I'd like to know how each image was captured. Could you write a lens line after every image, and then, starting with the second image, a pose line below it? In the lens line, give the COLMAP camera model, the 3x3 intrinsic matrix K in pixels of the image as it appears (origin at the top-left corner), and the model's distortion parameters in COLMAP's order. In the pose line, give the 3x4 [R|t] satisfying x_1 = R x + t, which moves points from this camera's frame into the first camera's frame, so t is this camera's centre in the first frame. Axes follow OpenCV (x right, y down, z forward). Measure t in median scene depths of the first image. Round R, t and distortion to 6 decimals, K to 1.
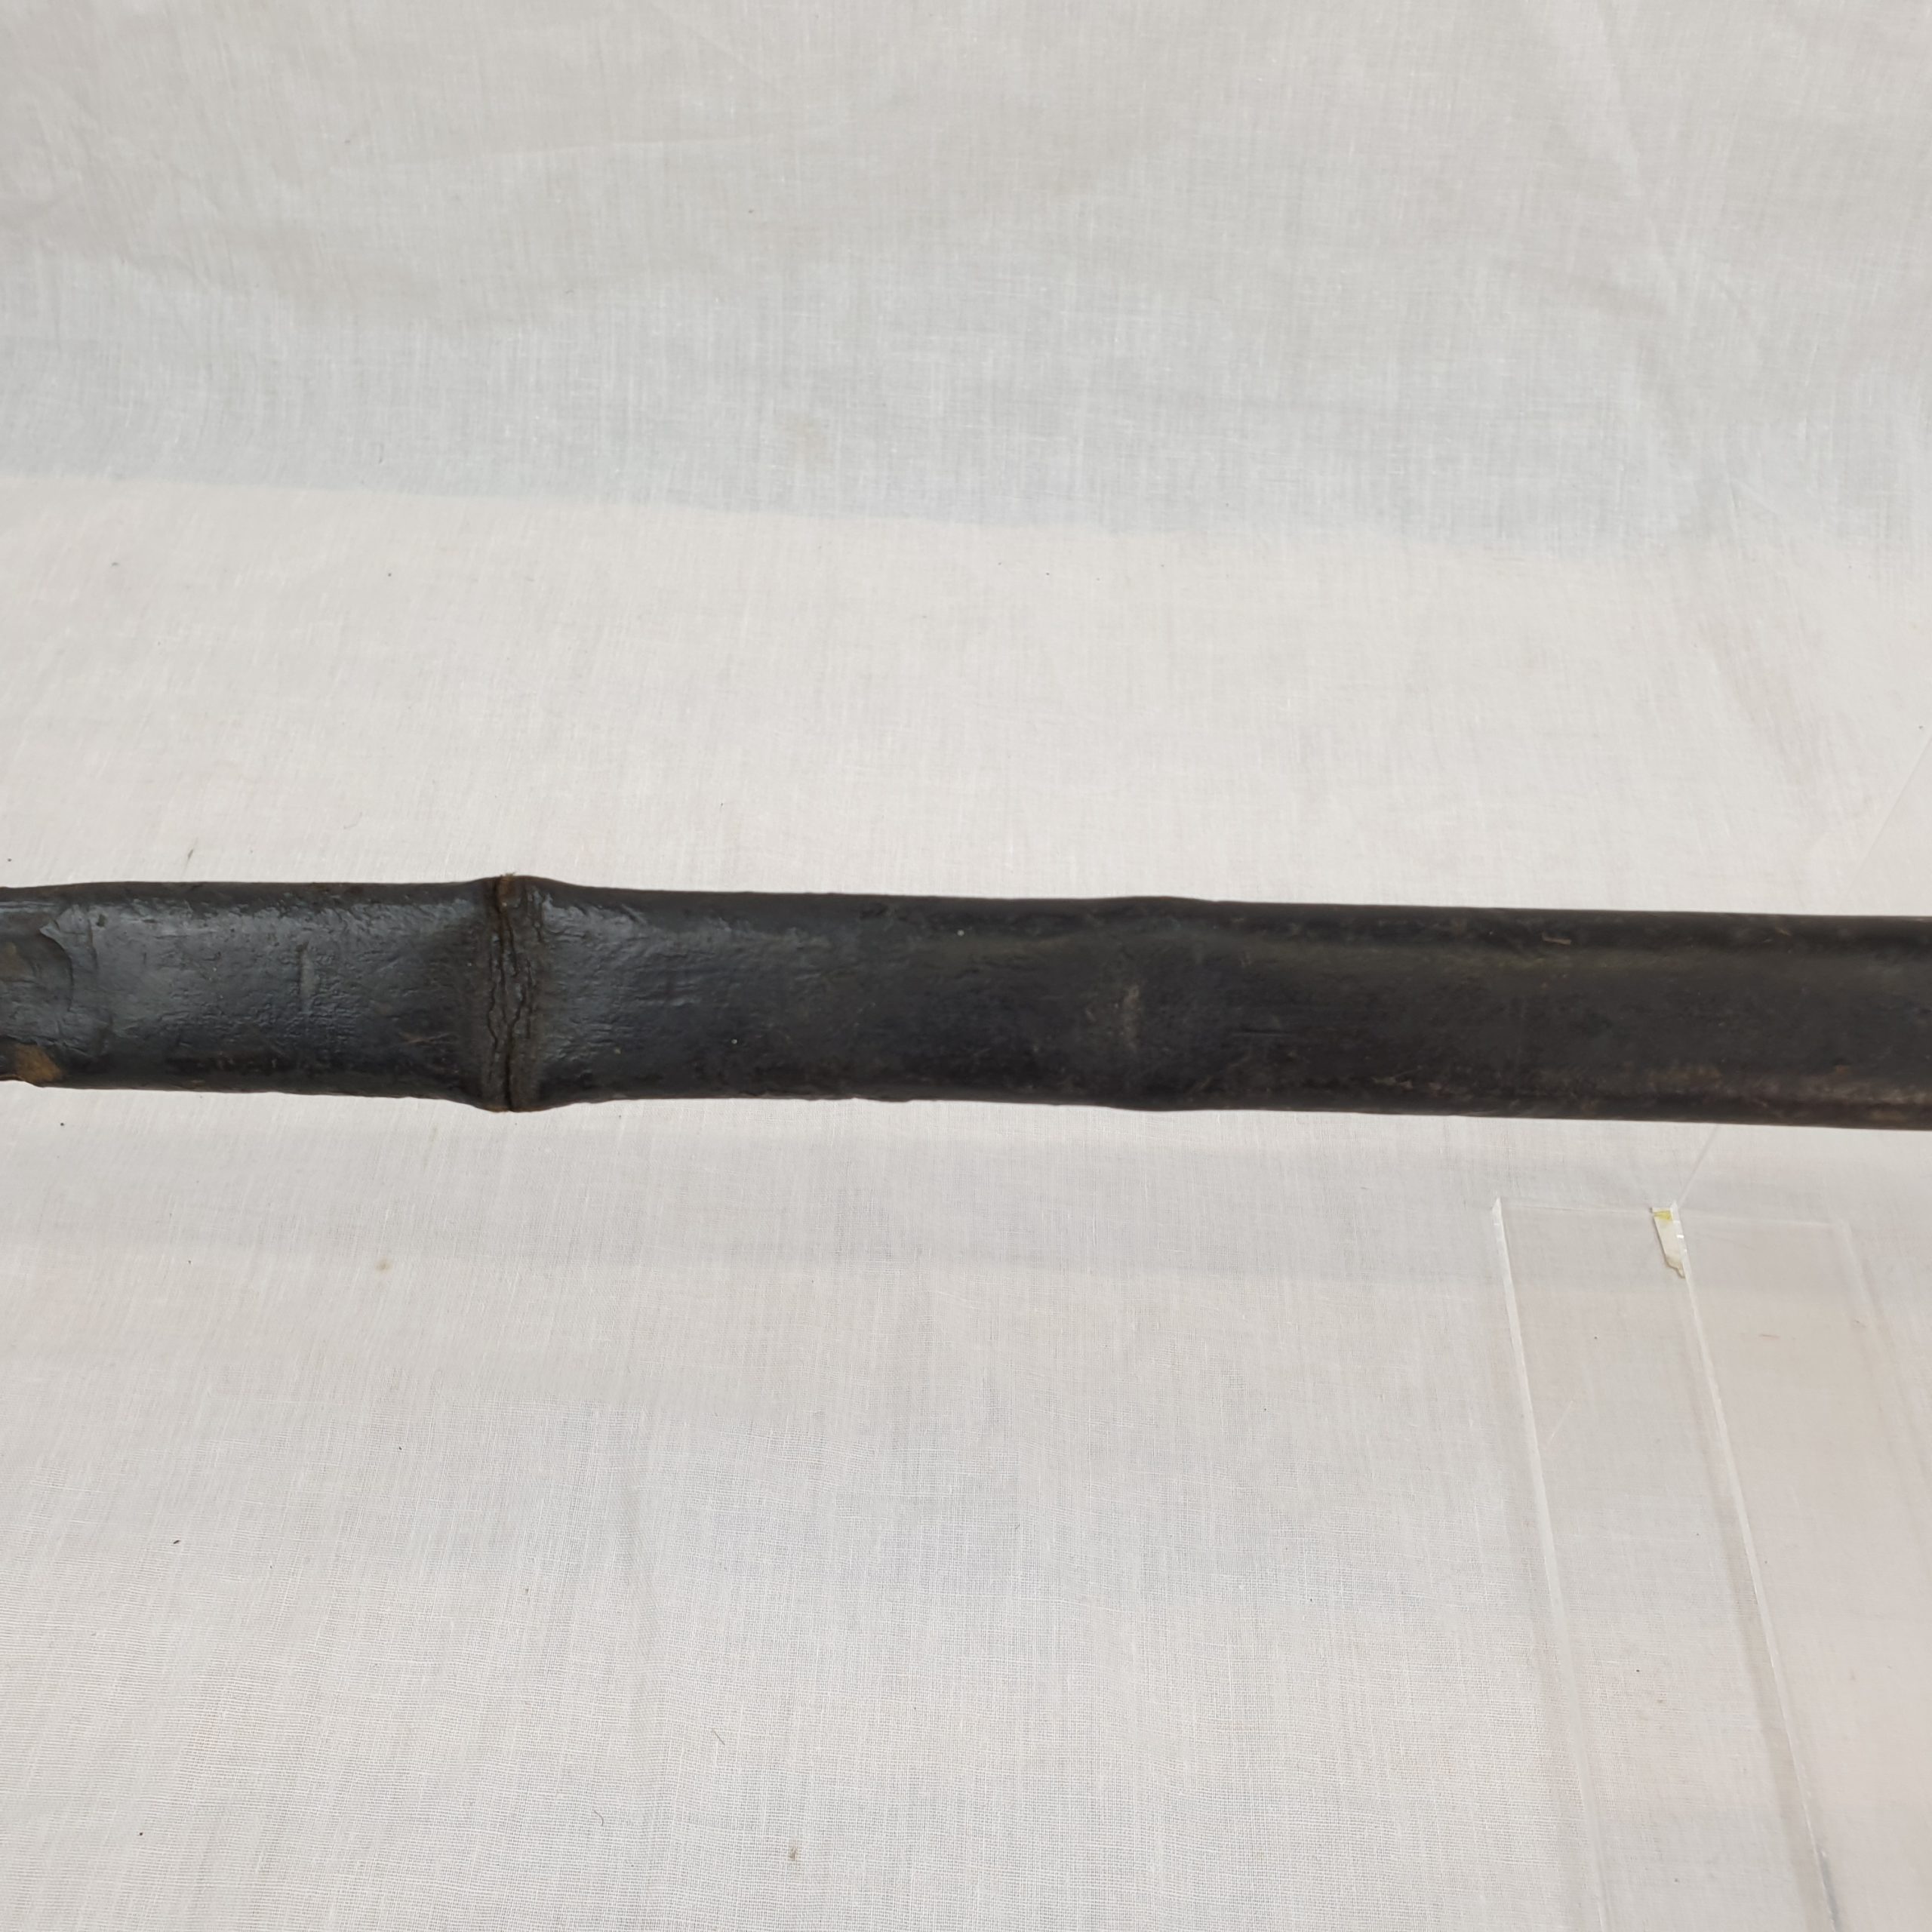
lens RADIAL K [[2046.5, 0, 961.4], [0, 2046.5, 972.4], [0, 0, 1]] dist [-0.012151, 0.000000]
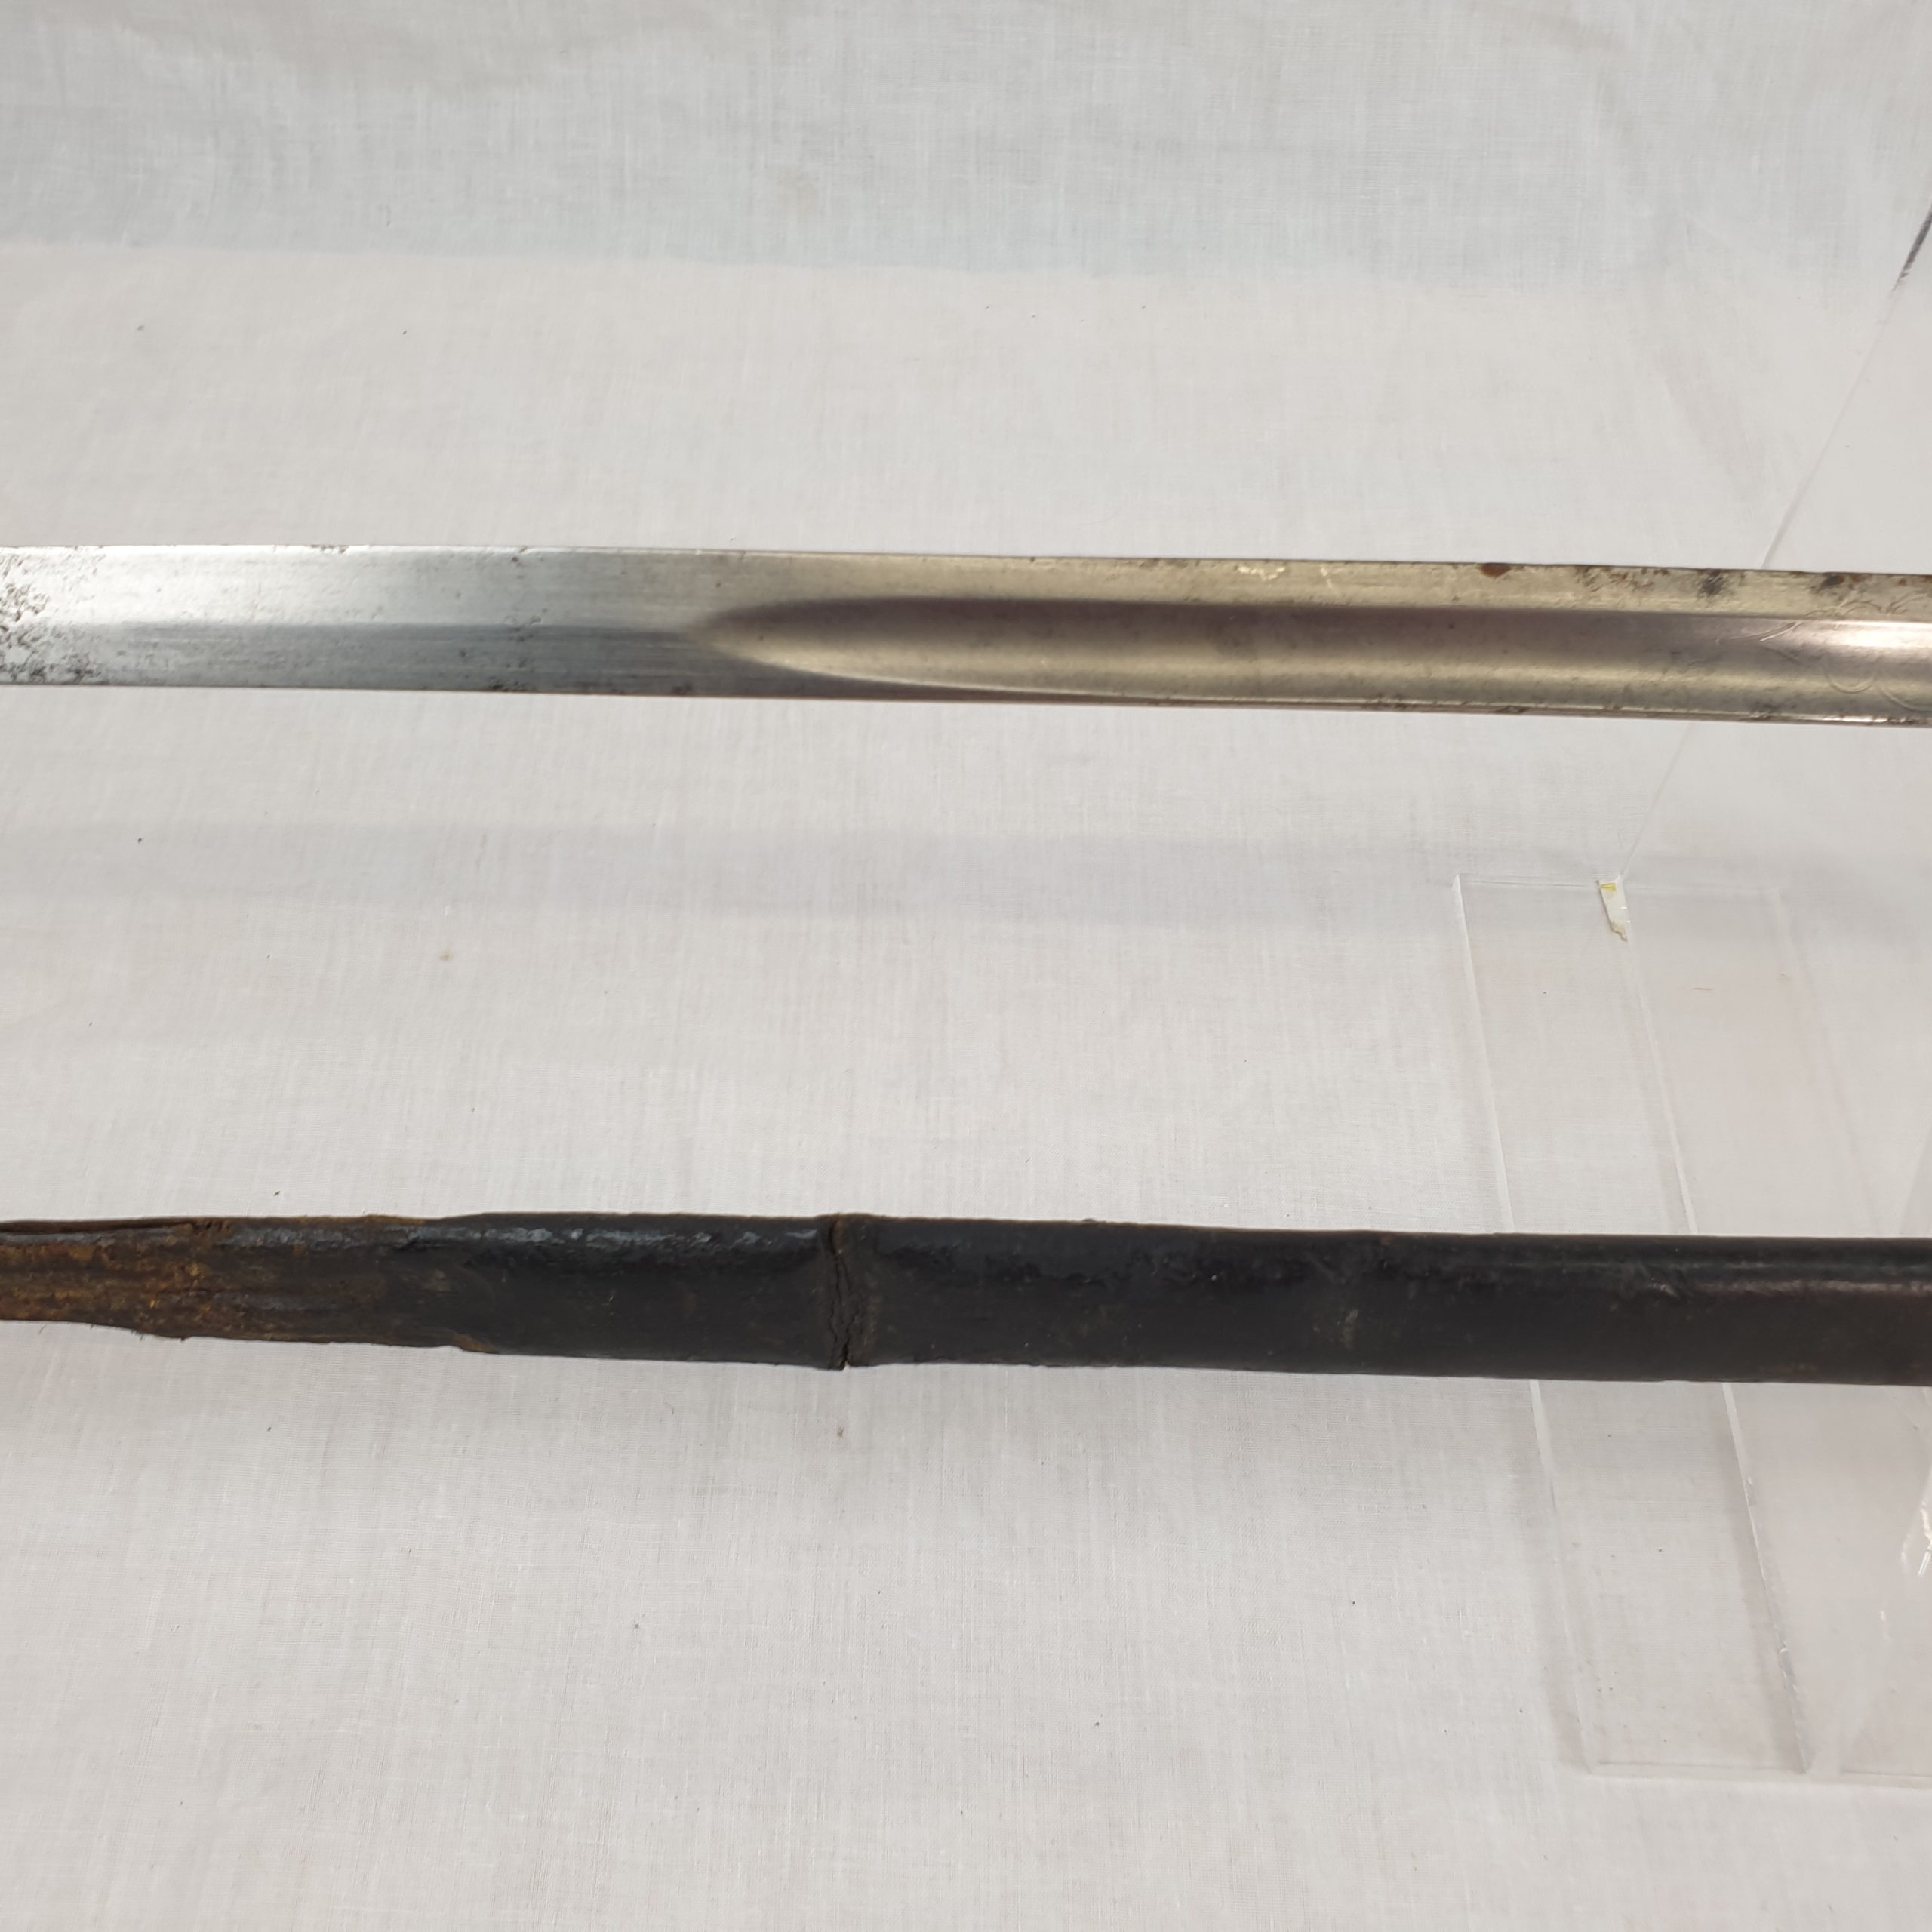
lens RADIAL K [[2046.5, 0, 967.0], [0, 2046.5, 971.7], [0, 0, 1]] dist [-0.012151, 0.000000]
pose [[0.999665, -0.024675, 0.007812, -0.008150], [0.023881, 0.995731, 0.089163, 0.042908], [-0.009979, -0.088947, 0.995986, -0.069271]]
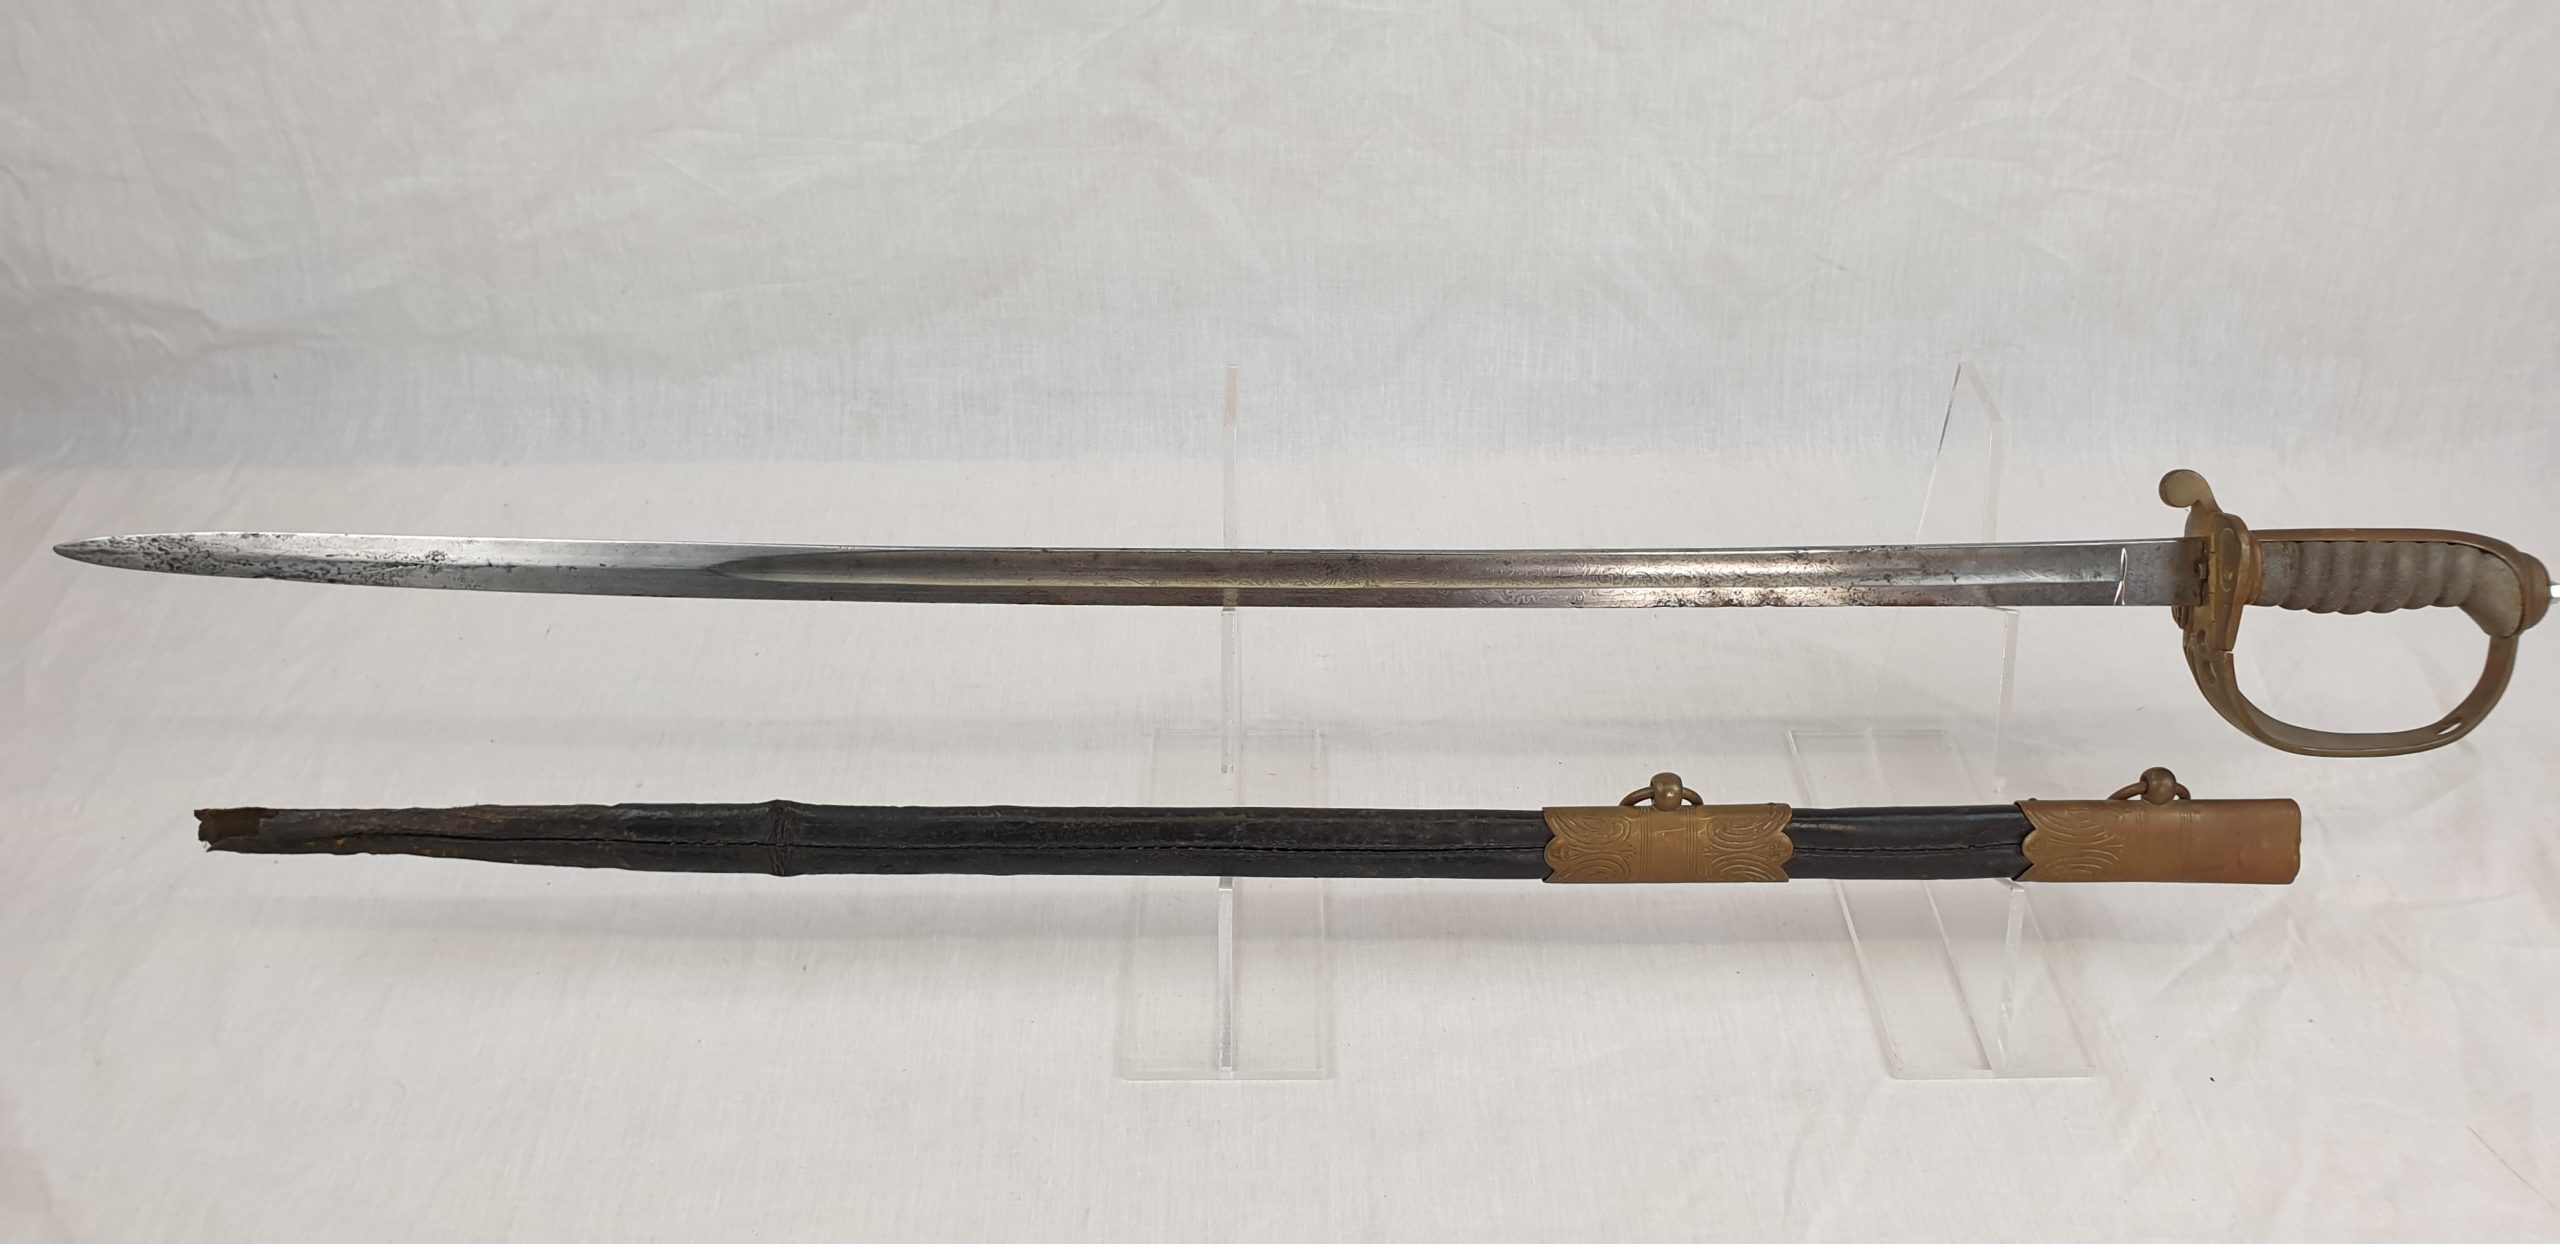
lens RADIAL K [[2010.9, 0, 1309.6], [0, 2010.9, 627.9], [0, 0, 1]] dist [0.013126, -0.019208]
pose [[0.997675, -0.063396, 0.024997, 0.285018], [0.066702, 0.983579, -0.167700, 0.277072], [-0.013955, 0.168978, 0.985521, -0.854094]]
